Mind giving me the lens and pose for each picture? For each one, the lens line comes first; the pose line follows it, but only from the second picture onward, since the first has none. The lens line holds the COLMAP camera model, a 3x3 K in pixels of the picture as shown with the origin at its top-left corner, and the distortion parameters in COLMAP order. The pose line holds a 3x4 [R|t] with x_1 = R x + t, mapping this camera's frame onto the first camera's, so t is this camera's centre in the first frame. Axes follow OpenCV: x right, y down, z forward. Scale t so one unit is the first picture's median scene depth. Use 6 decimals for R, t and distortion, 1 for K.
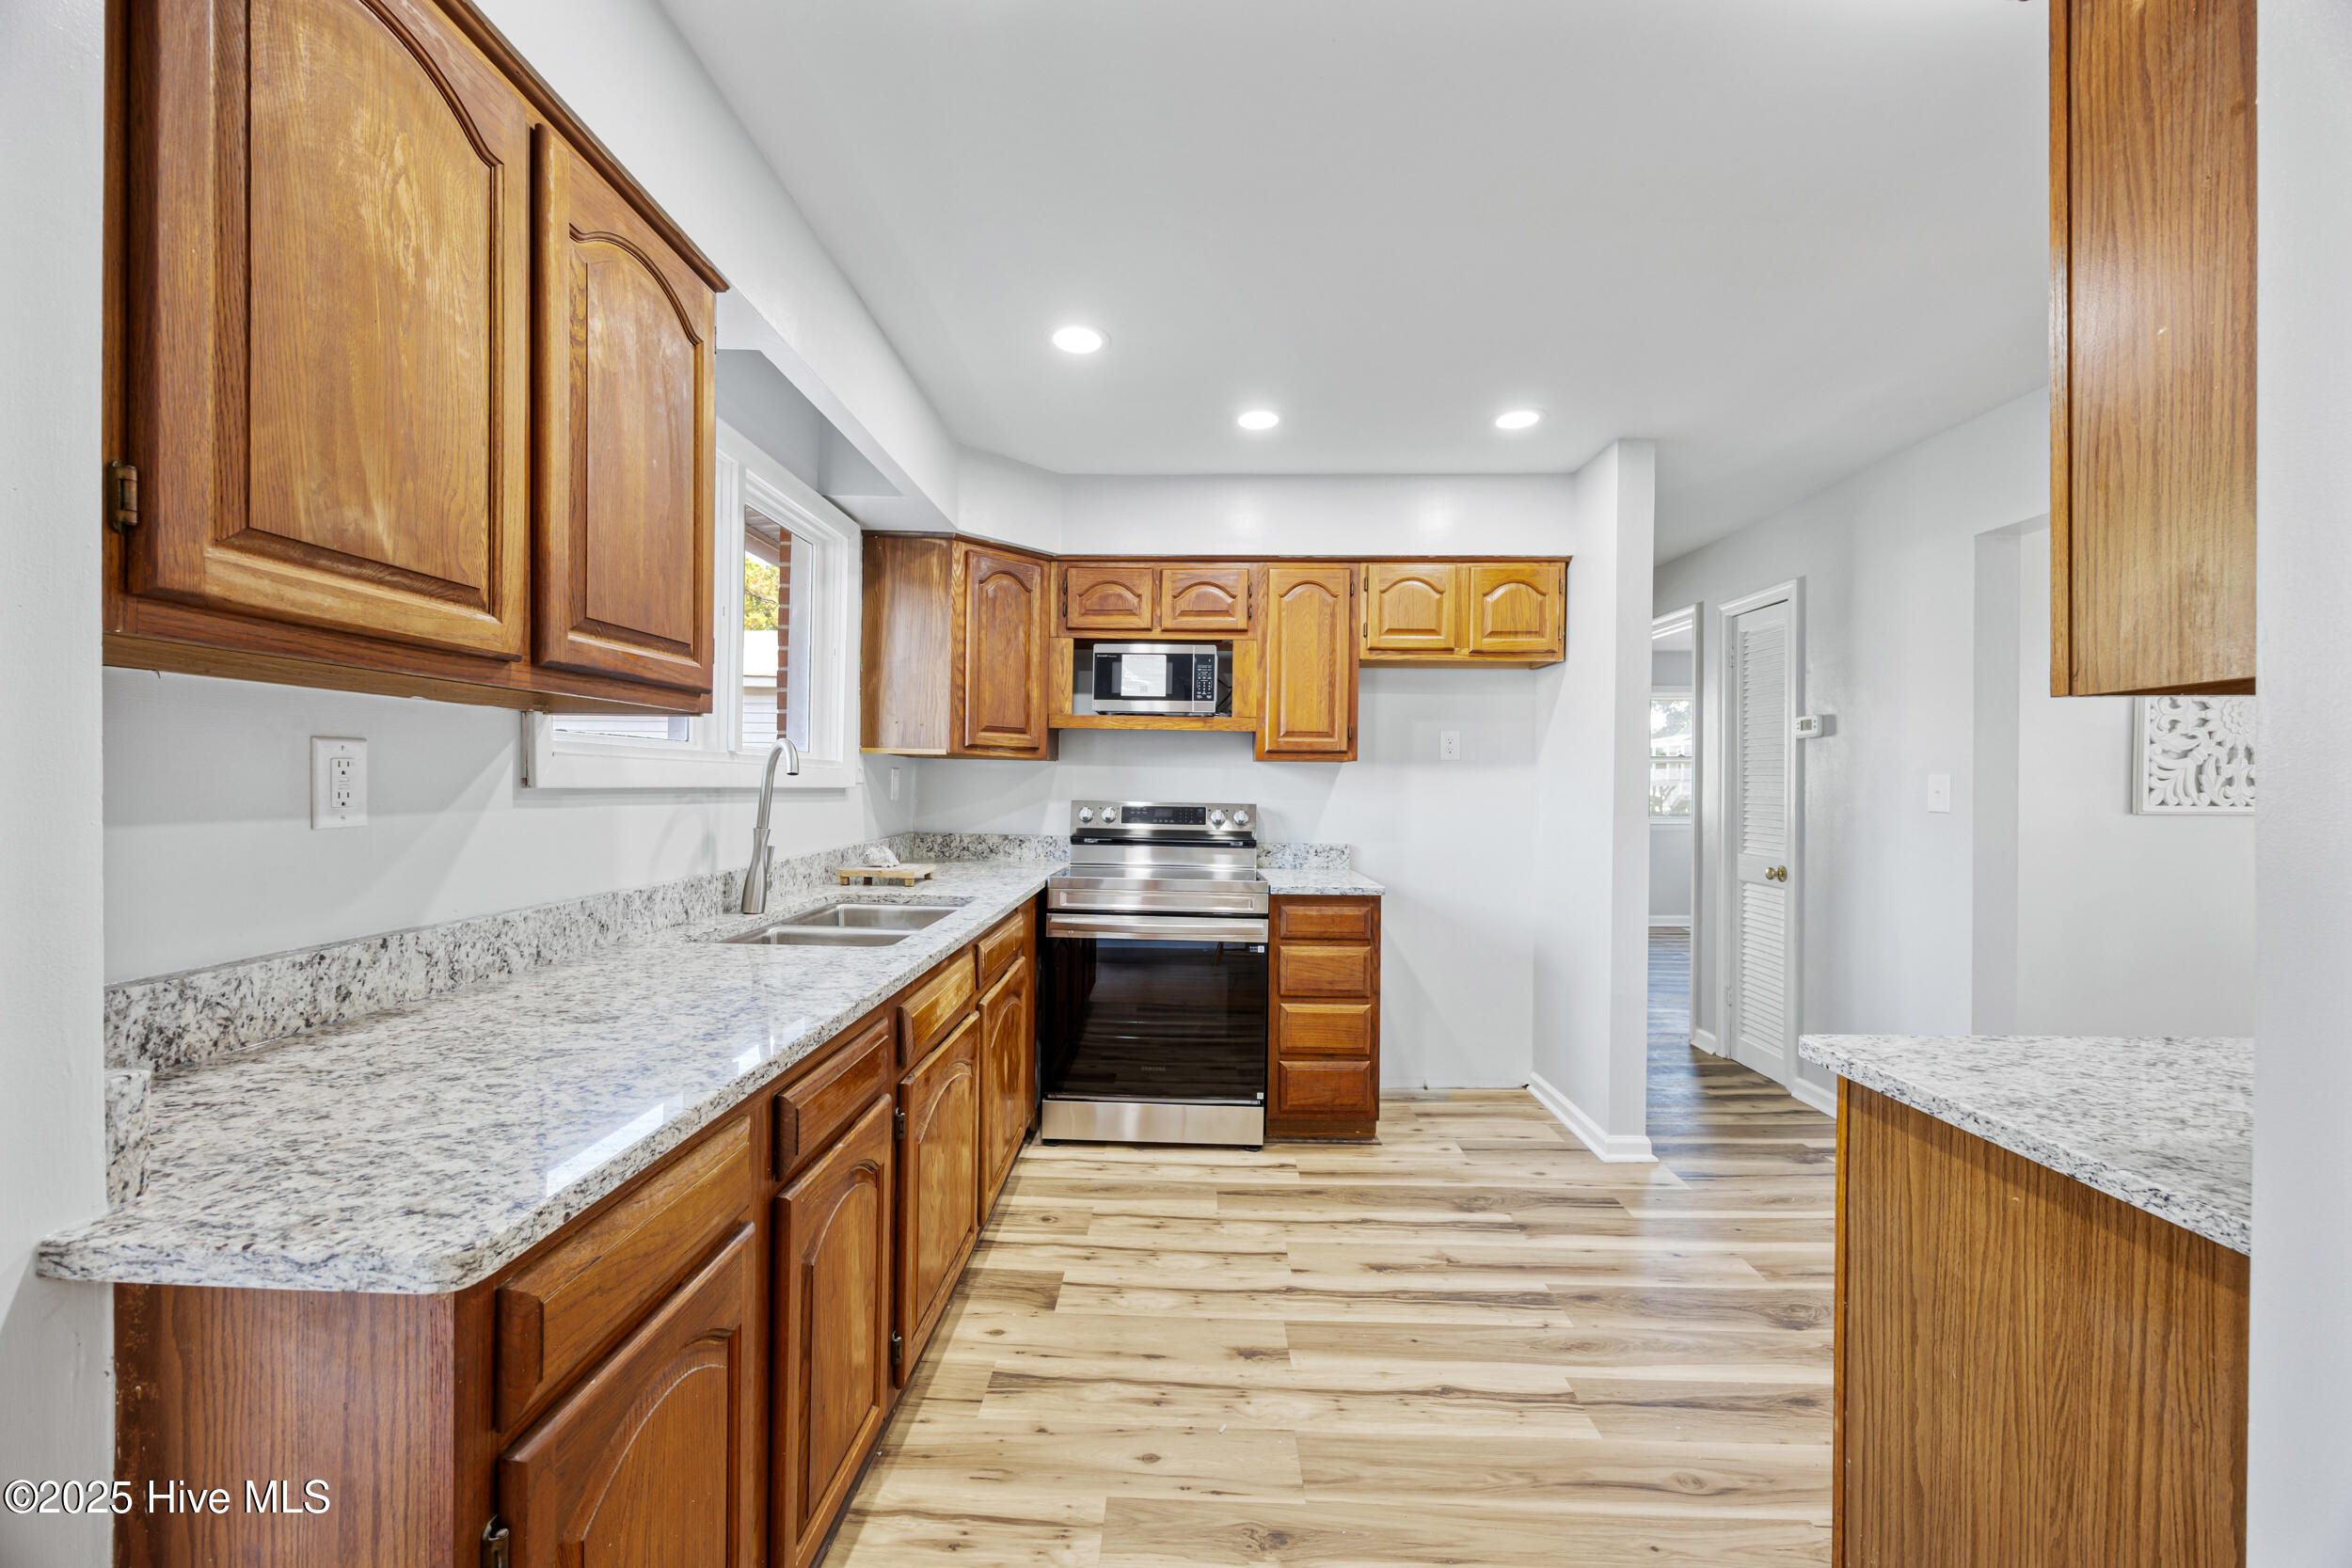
lens RADIAL K [[890.8, 0, 1176.0], [0, 890.8, 784.0], [0, 0, 1]] dist [0.000857, 0.000049]
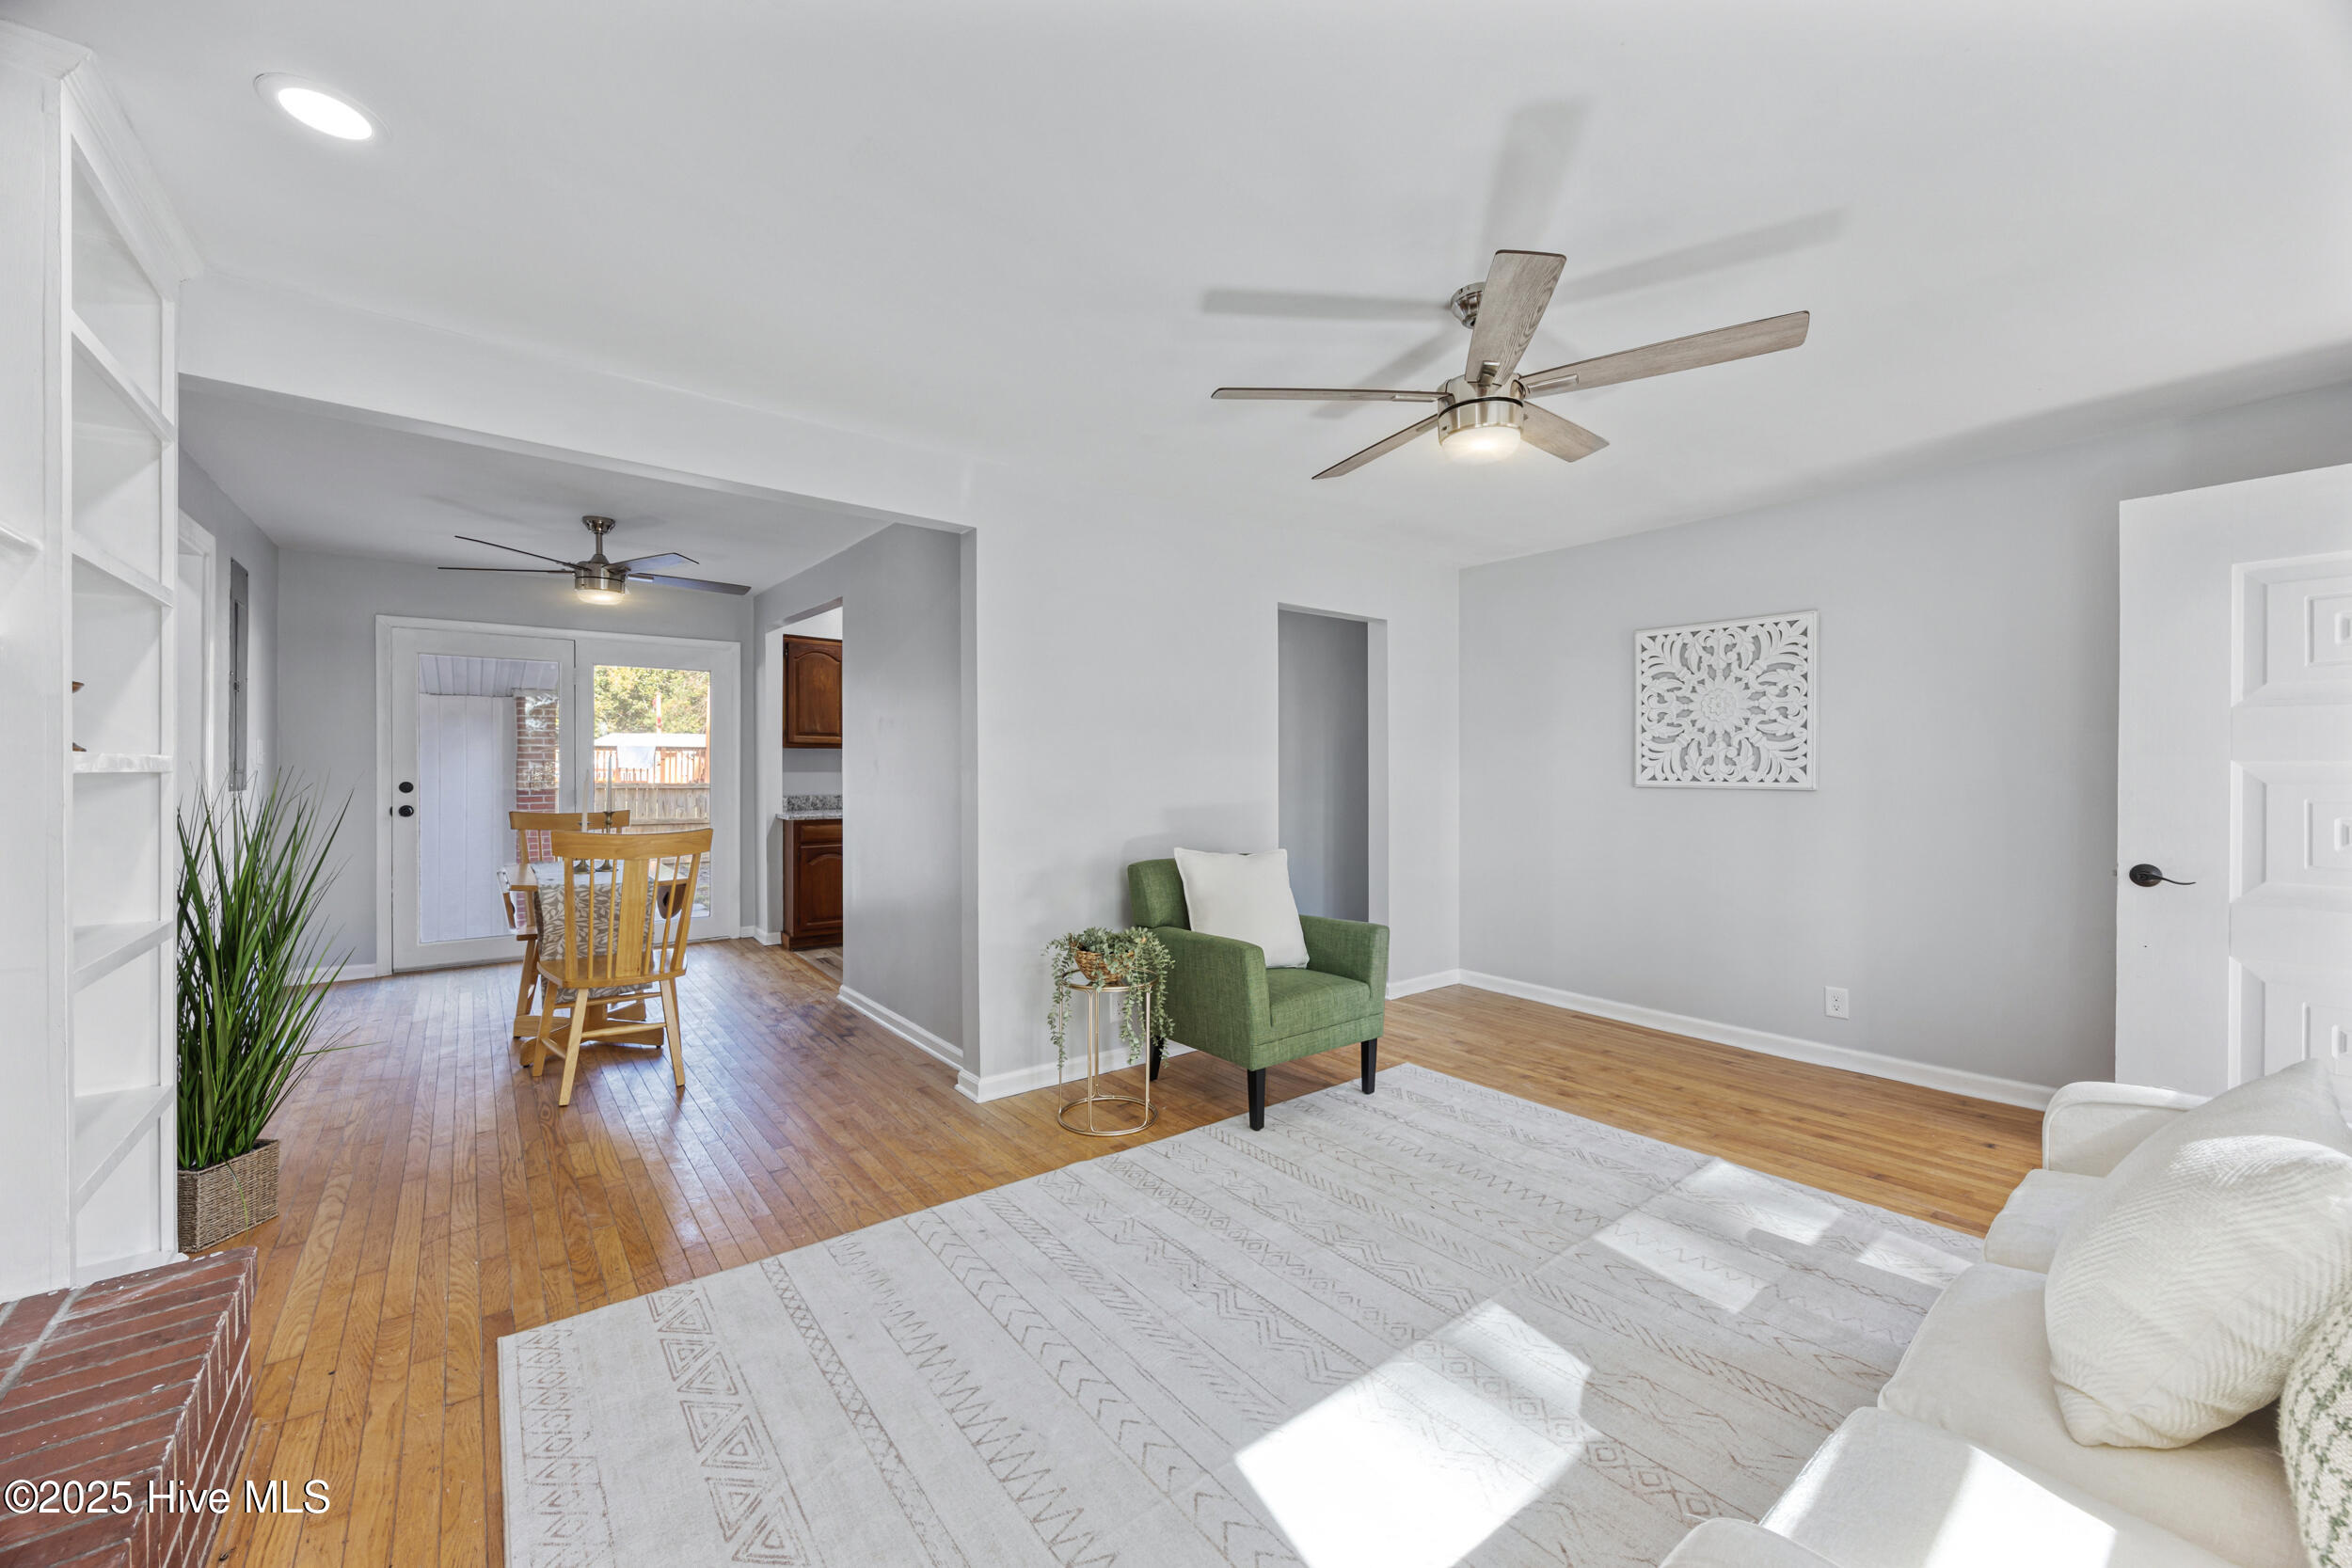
lens RADIAL K [[890.8, 0, 1176.0], [0, 890.8, 784.0], [0, 0, 1]] dist [0.000857, 0.000049]
pose [[0.637106, 0.005349, -0.770757, 1.836411], [-0.005418, 0.999982, 0.002461, 0.033350], [0.770757, 0.002608, 0.637124, -0.370778]]
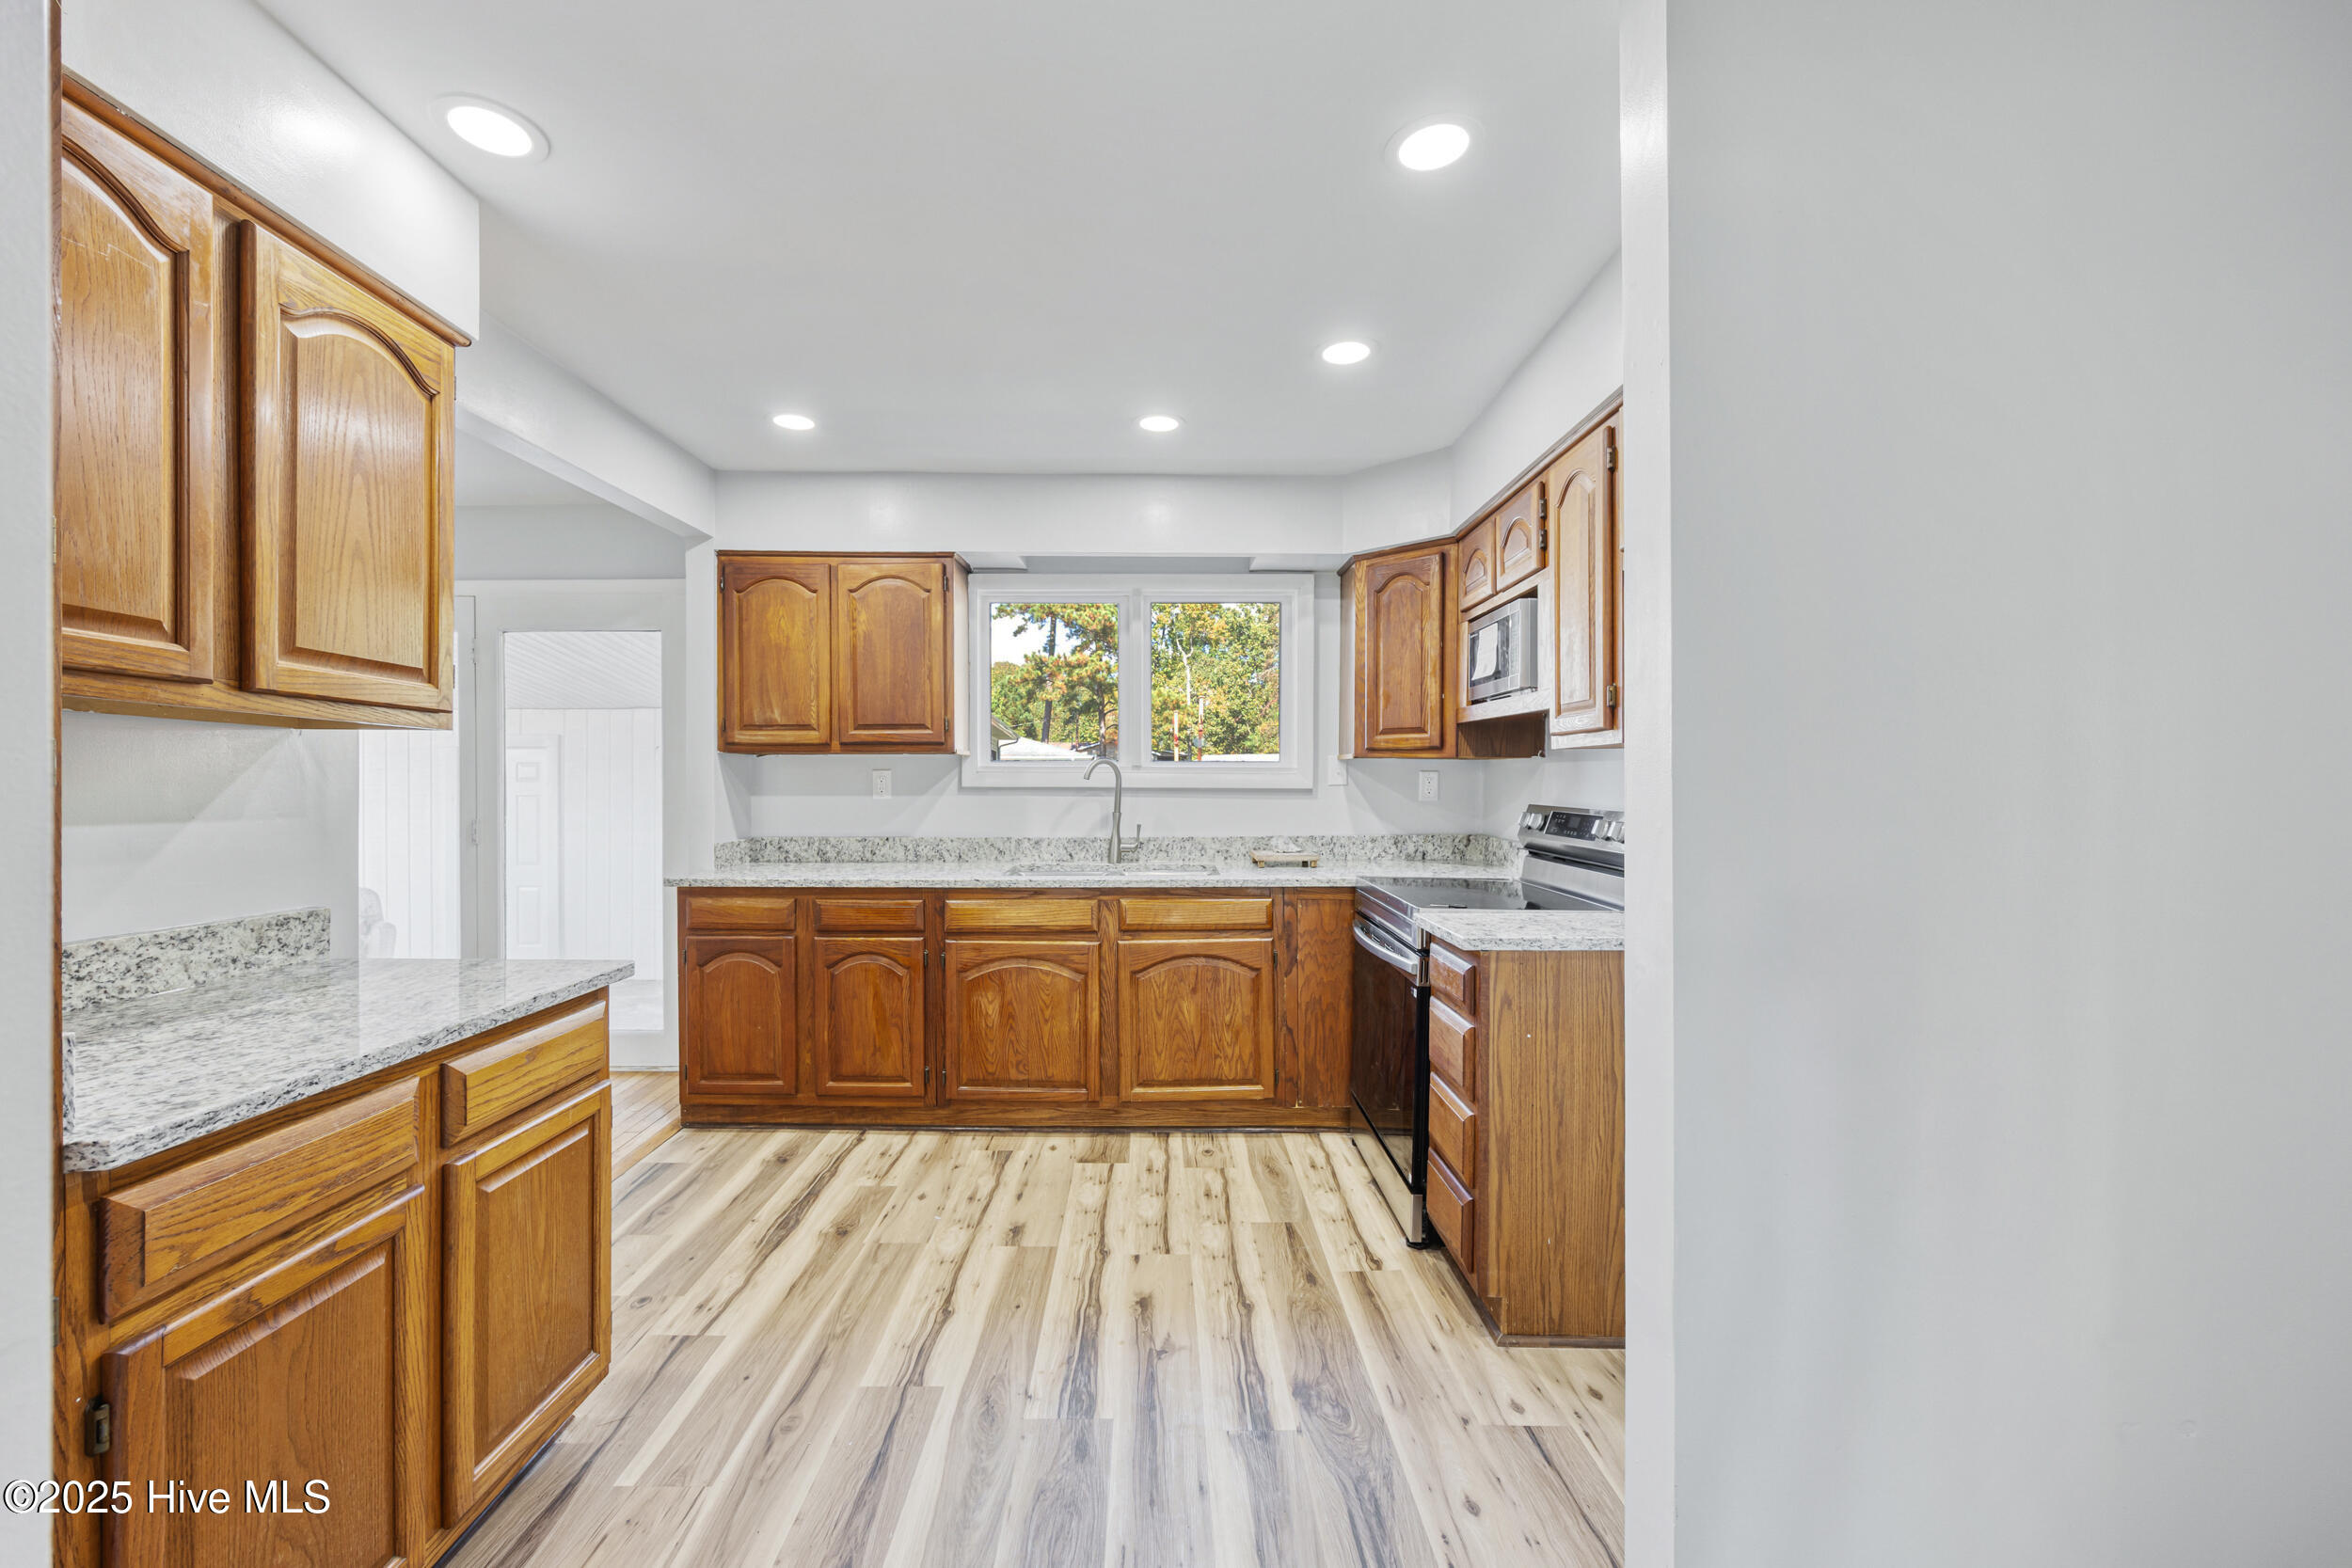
lens RADIAL K [[926.6, 0, 1141.8], [0, 926.6, 785.8], [0, 0, 1]] dist [0.000136, -0.000029]
pose [[0.010435, -0.010992, -0.999885, 0.904726], [-0.002842, 0.999935, -0.011023, 0.014501], [0.999942, 0.002957, 0.010403, 0.748630]]
